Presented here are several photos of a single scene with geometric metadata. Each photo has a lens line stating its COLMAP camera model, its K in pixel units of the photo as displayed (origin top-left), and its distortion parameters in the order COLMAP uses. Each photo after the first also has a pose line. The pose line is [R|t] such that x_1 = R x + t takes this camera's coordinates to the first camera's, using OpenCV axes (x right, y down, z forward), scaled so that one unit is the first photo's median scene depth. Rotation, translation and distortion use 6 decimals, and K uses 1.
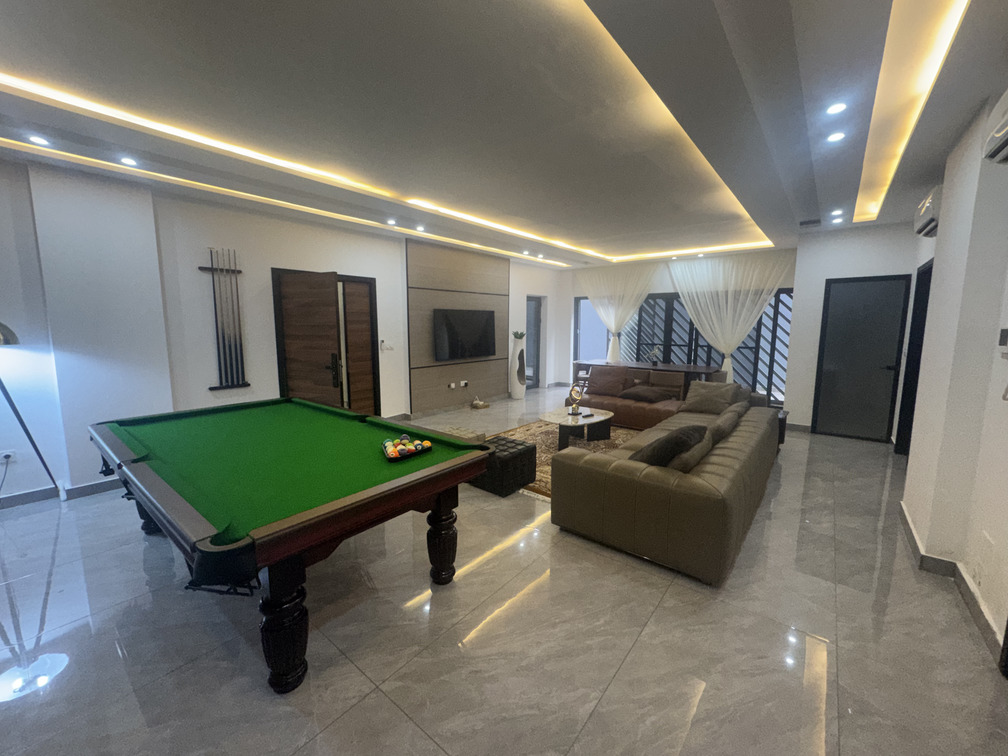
lens RADIAL K [[401.8, 0, 504.0], [0, 401.8, 378.0], [0, 0, 1]] dist [-0.039528, 0.058309]
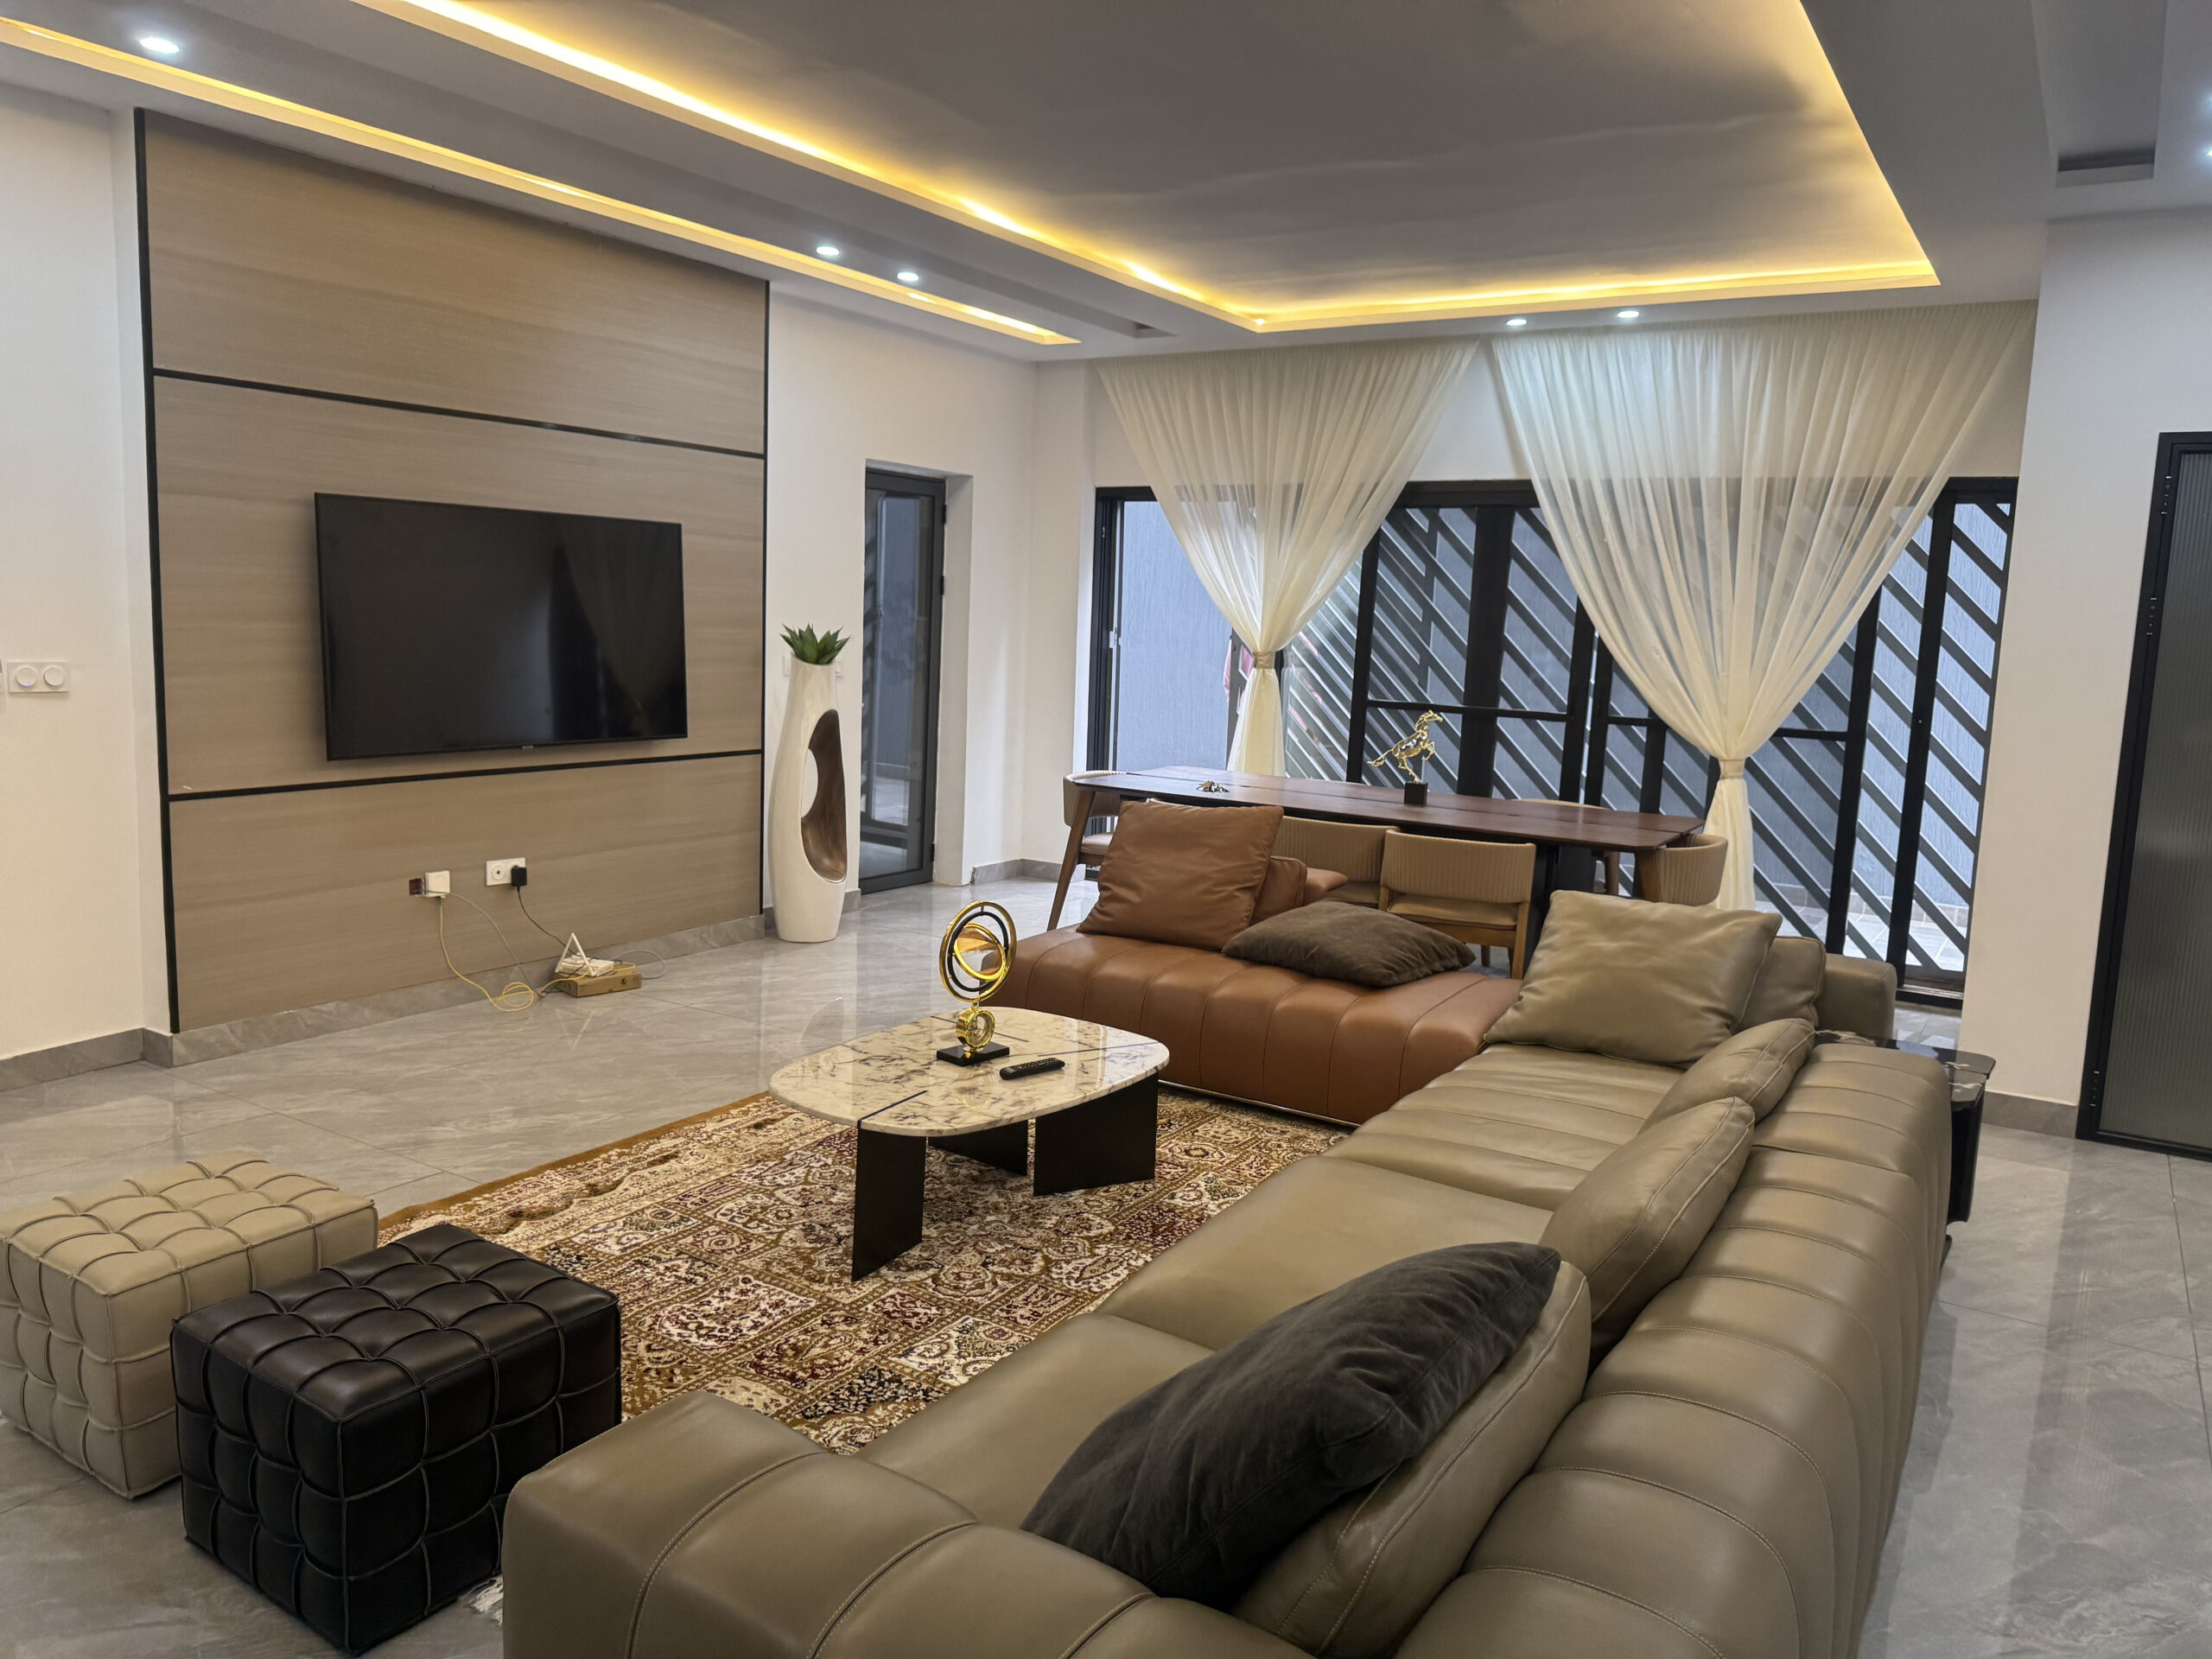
lens RADIAL K [[1572.6, 0, 1110.8], [0, 1572.6, 821.2], [0, 0, 1]] dist [0.115562, -0.158563]
pose [[0.991128, 0.021346, 0.131185, 0.092560], [-0.021726, 0.999763, 0.001470, -0.019003], [-0.131123, -0.004307, 0.991357, 0.147587]]
